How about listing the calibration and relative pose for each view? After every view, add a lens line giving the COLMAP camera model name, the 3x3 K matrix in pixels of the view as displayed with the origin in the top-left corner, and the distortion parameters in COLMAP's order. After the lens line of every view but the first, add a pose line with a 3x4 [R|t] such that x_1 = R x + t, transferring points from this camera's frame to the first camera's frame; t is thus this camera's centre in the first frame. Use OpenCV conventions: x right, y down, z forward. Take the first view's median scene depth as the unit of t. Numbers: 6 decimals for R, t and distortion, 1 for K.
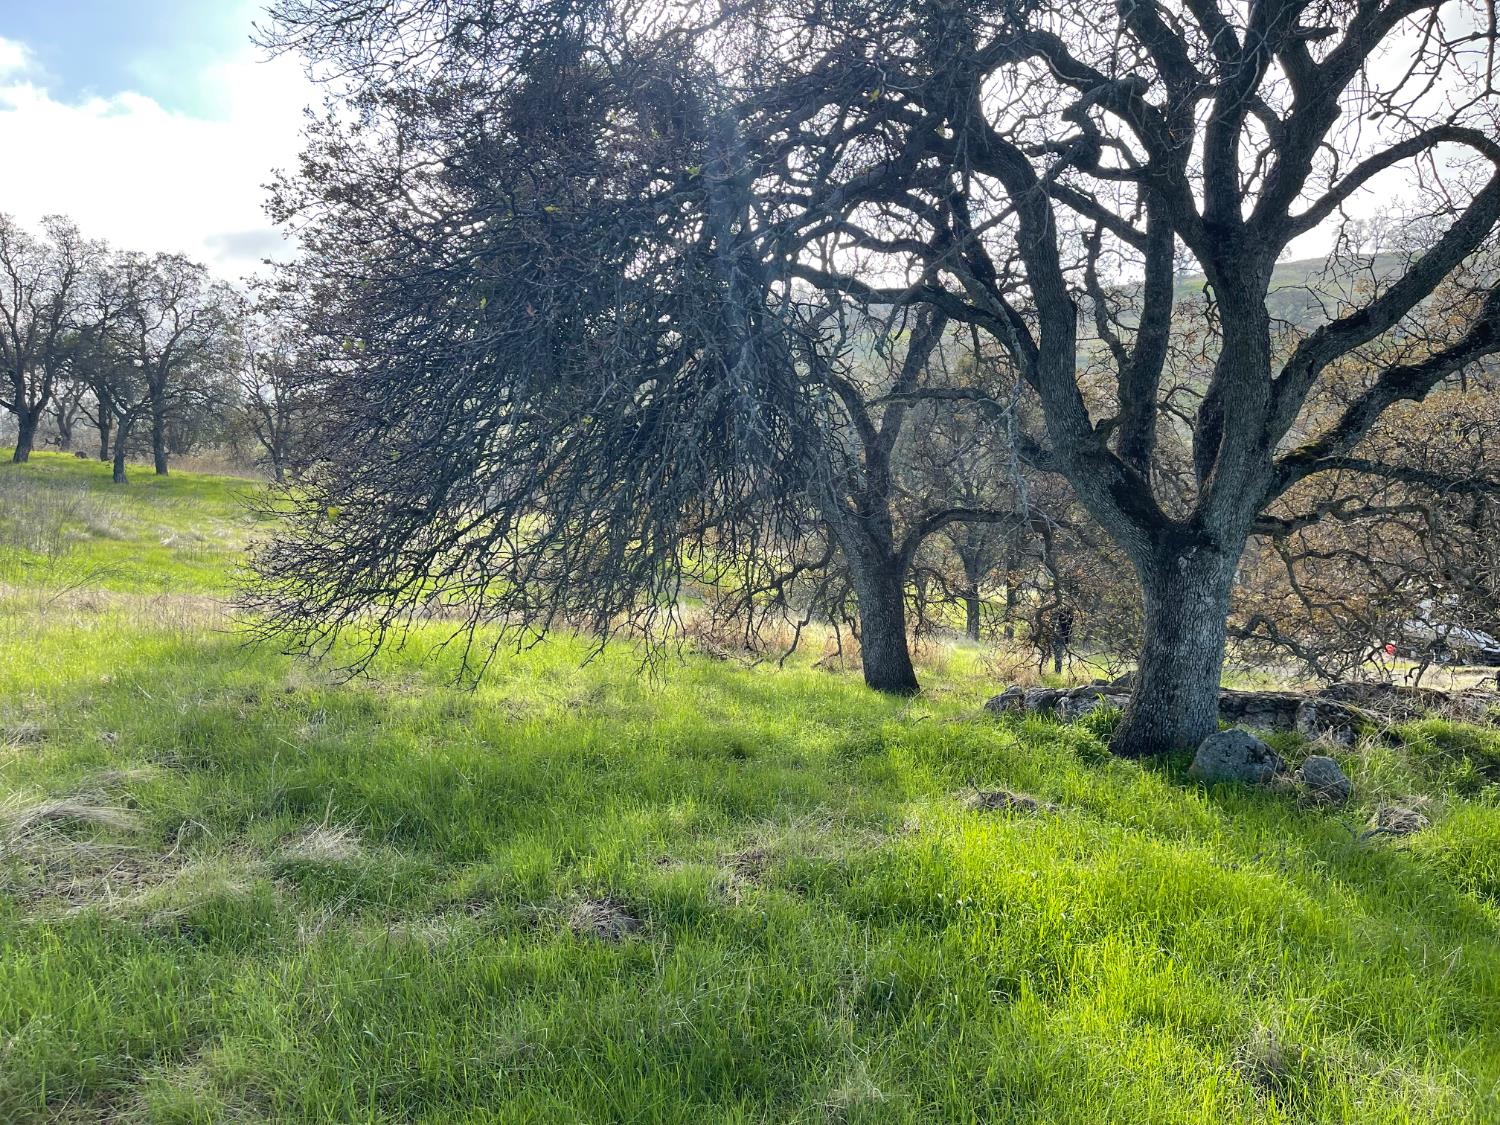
lens RADIAL K [[1125.0, 0, 764.6], [0, 1125.0, 554.9], [0, 0, 1]] dist [0.067199, -0.080596]
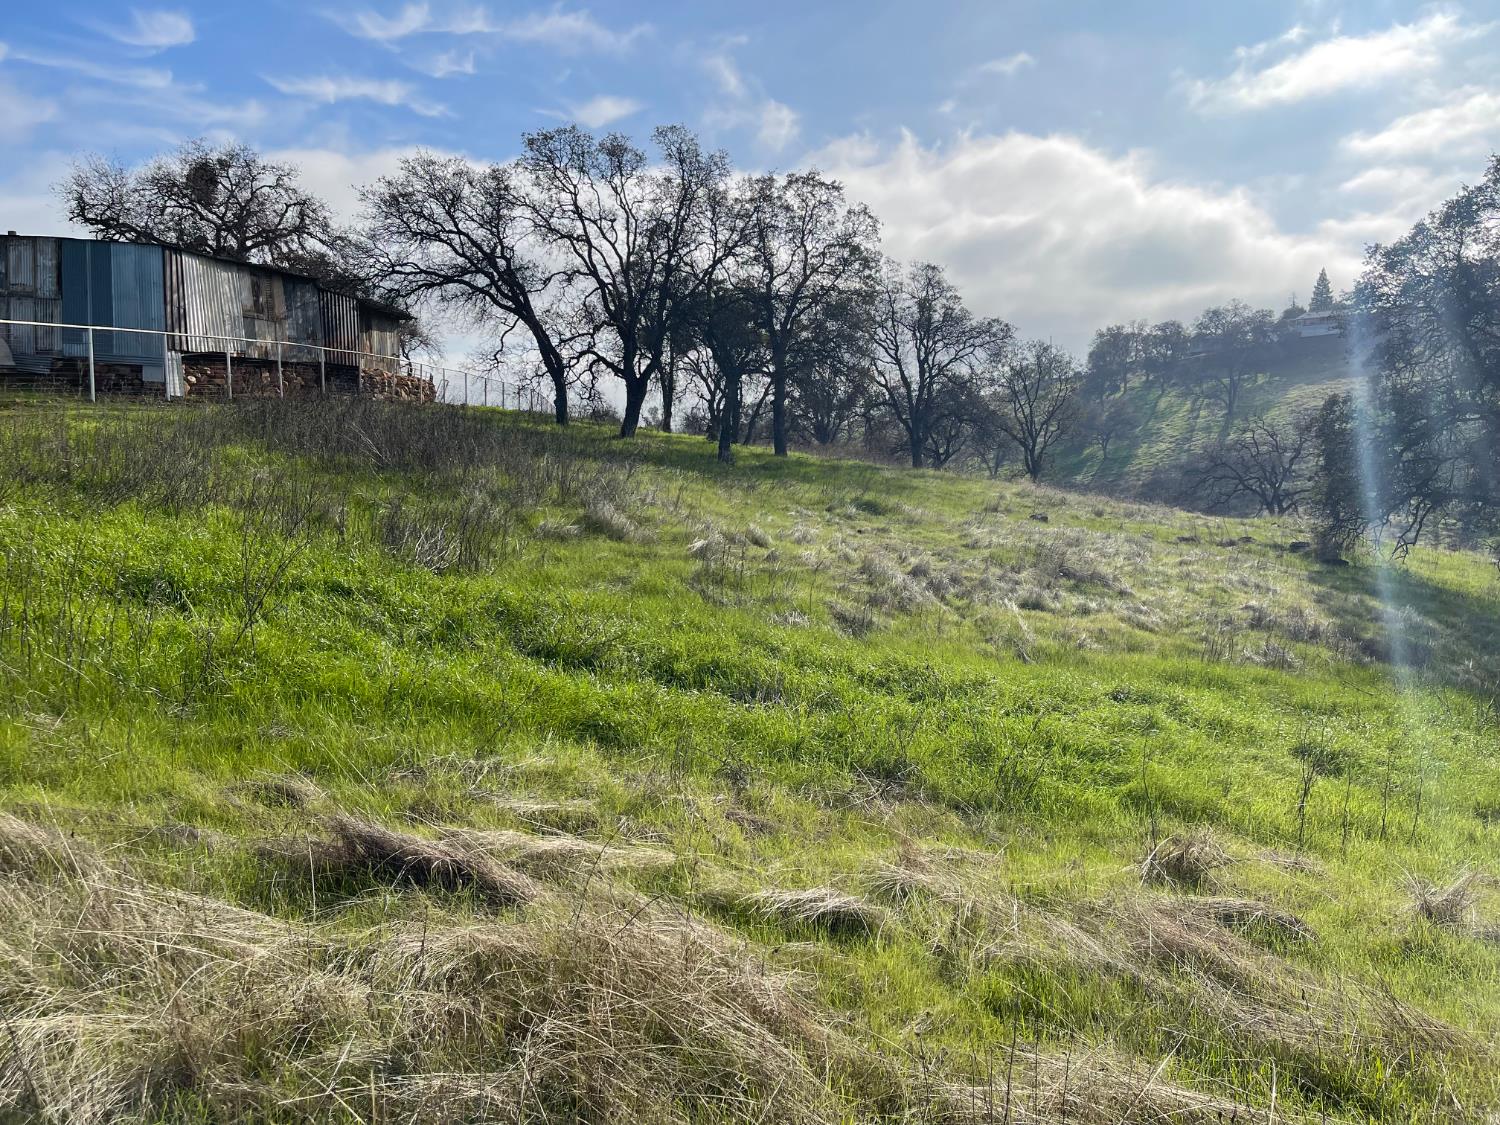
lens RADIAL K [[1124.5, 0, 760.2], [0, 1124.5, 568.7], [0, 0, 1]] dist [0.061001, -0.085071]
pose [[0.851533, 0.051923, -0.521723, -0.709380], [-0.047270, 0.998635, 0.022234, -0.045933], [0.522165, 0.005729, 0.852825, 1.822832]]
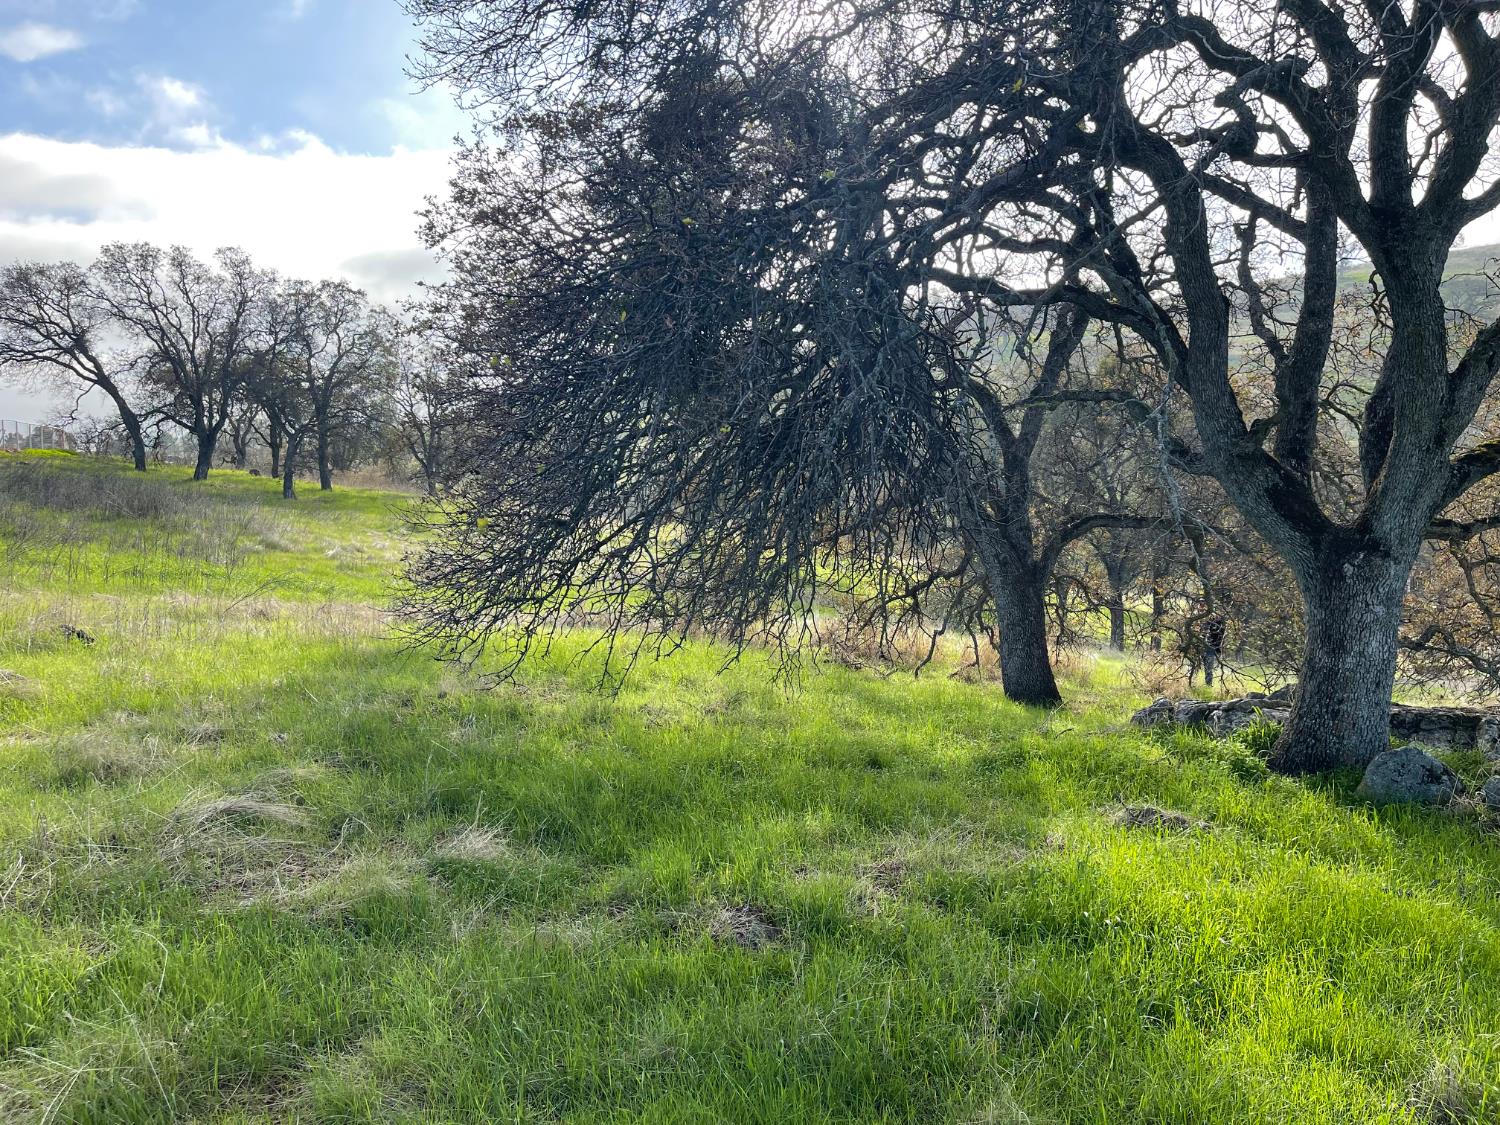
lens RADIAL K [[1124.7, 0, 764.5], [0, 1124.7, 561.7], [0, 0, 1]] dist [0.070859, -0.086918]
pose [[0.992973, -0.004442, -0.118256, -0.001131], [0.004226, 0.999989, -0.002074, 0.000318], [0.118264, 0.001560, 0.992981, 0.002663]]
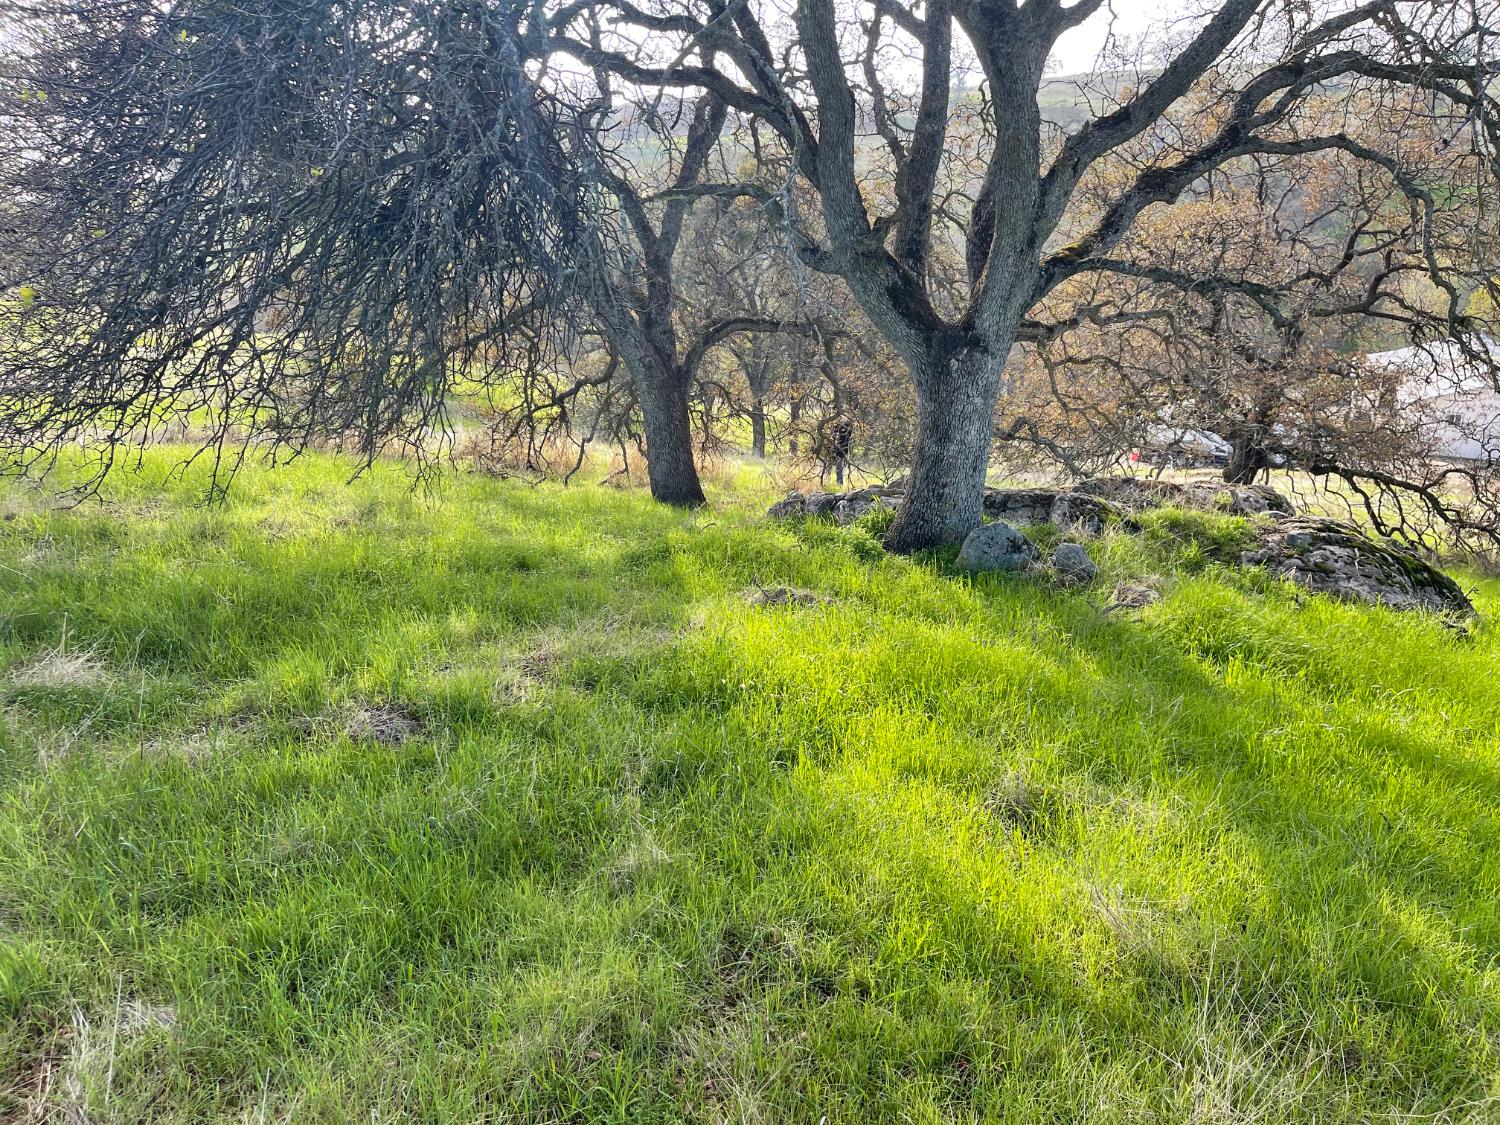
lens RADIAL K [[1124.5, 0, 760.2], [0, 1124.5, 568.7], [0, 0, 1]] dist [0.061001, -0.085071]
pose [[0.983067, -0.042478, 0.178257, 0.004842], [0.012140, 0.985722, 0.167943, 0.014633], [-0.182846, -0.162935, 0.969546, 0.007653]]
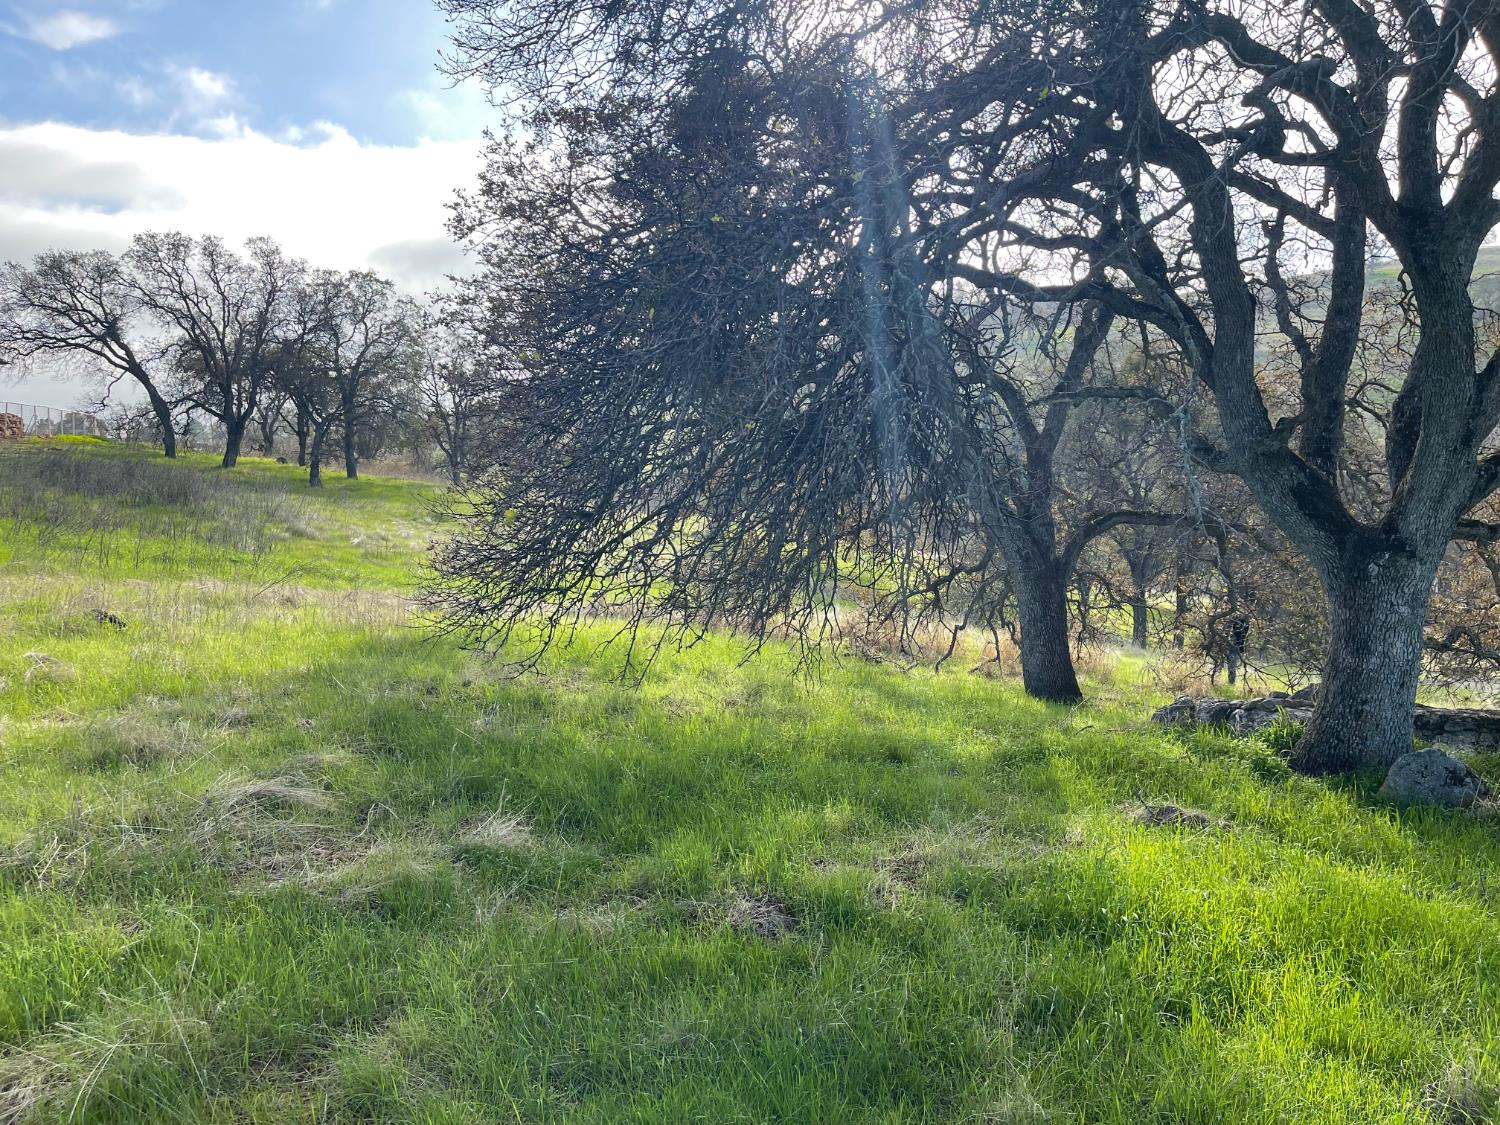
lens RADIAL K [[1125.0, 0, 764.6], [0, 1125.0, 554.9], [0, 0, 1]] dist [0.067199, -0.080596]
pose [[0.990581, 0.006622, -0.136765, -0.001347], [-0.006869, 0.999976, -0.001333, -0.000504], [0.136753, 0.002259, 0.990603, -0.002475]]
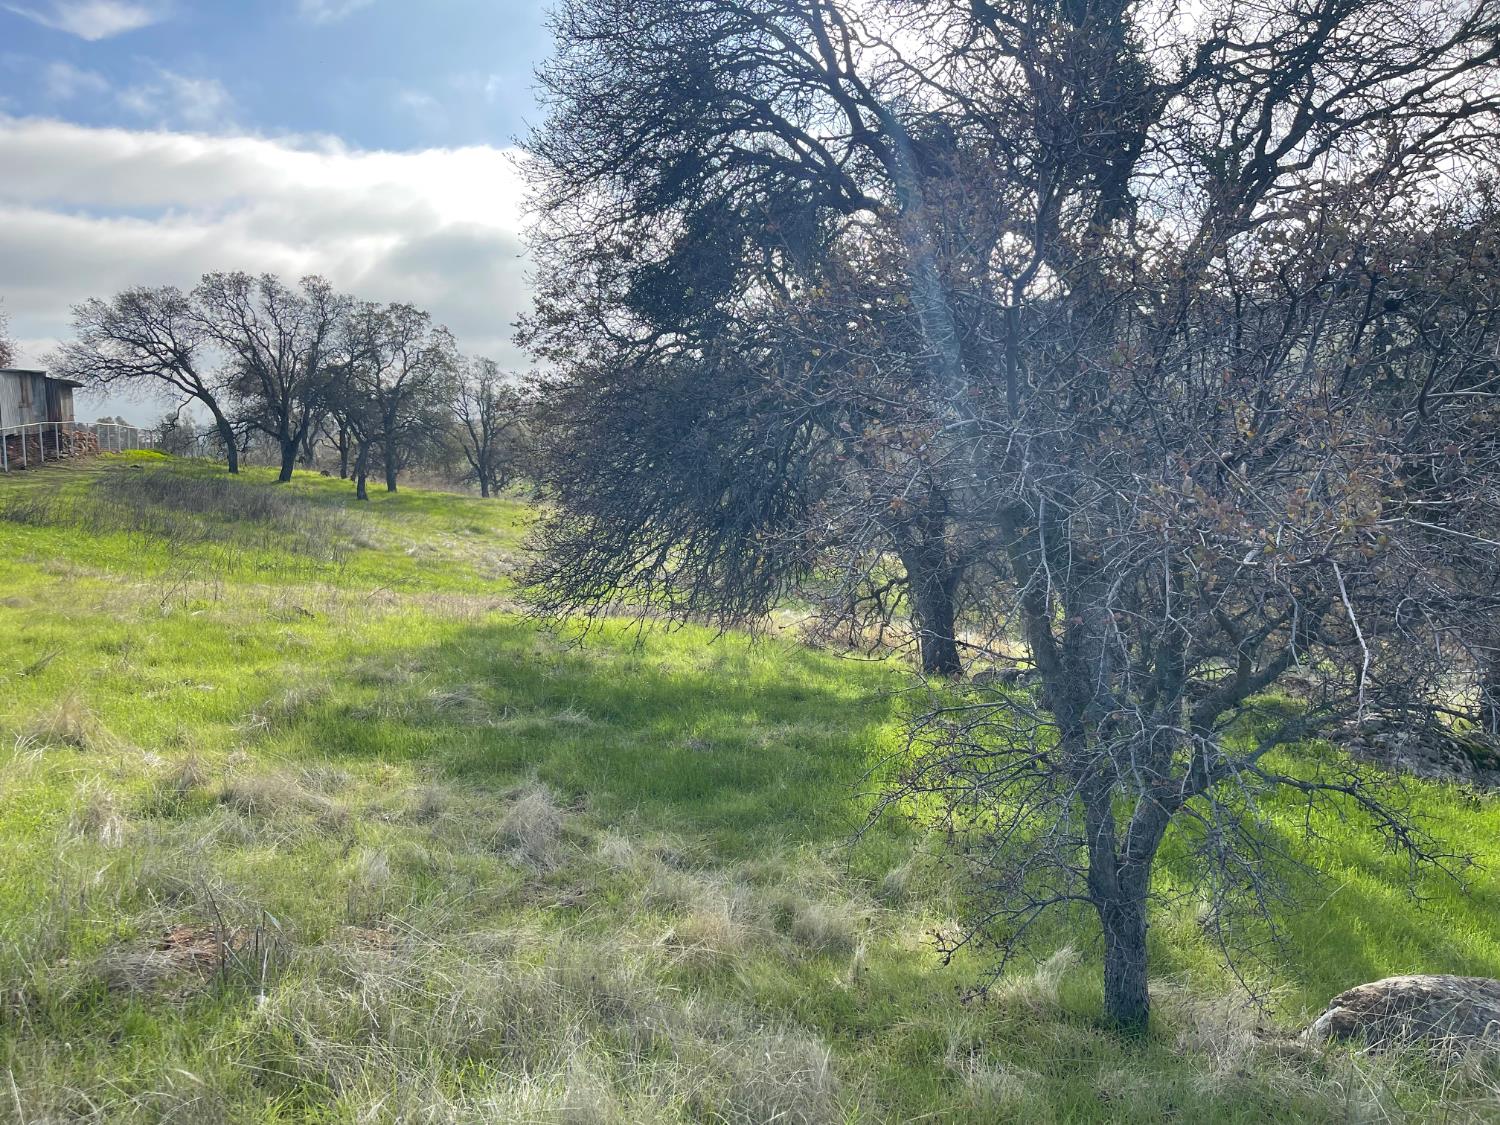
lens RADIAL K [[1124.5, 0, 760.2], [0, 1124.5, 568.7], [0, 0, 1]] dist [0.061001, -0.085071]
pose [[0.988294, 0.013876, -0.151927, 0.155063], [-0.012920, 0.999890, 0.007274, -0.022446], [0.152011, -0.005226, 0.988365, -0.580113]]
